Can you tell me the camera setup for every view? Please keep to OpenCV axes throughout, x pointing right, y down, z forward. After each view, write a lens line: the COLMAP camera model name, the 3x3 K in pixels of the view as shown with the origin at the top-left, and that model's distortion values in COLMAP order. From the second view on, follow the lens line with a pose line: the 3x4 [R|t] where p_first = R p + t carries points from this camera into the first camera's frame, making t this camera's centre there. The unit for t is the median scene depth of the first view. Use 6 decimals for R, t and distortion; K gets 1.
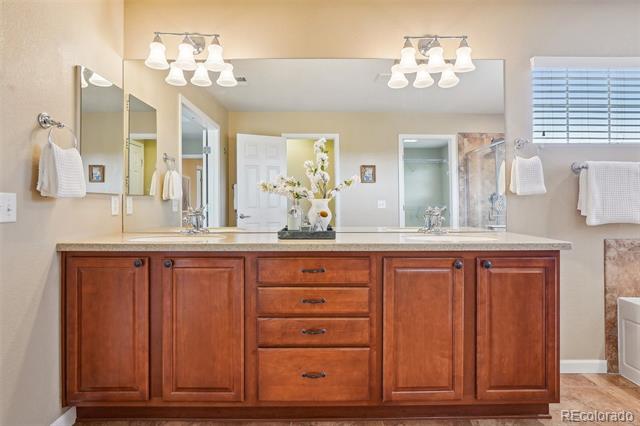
lens RADIAL K [[343.6, 0, 318.5], [0, 343.6, 202.2], [0, 0, 1]] dist [-0.024745, 0.011143]
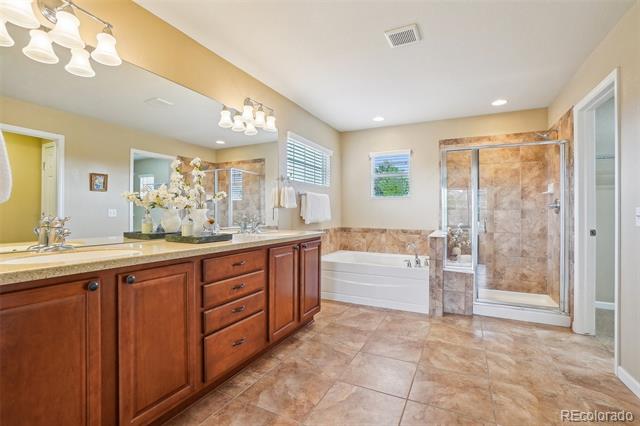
lens RADIAL K [[289.5, 0, 316.6], [0, 289.5, 213.8], [0, 0, 1]] dist [-0.035704, 0.000969]
pose [[0.469378, -0.001082, 0.882997, -0.663425], [-0.006168, 0.999971, 0.004504, -0.000207], [-0.882976, -0.007560, 0.469358, 0.166534]]
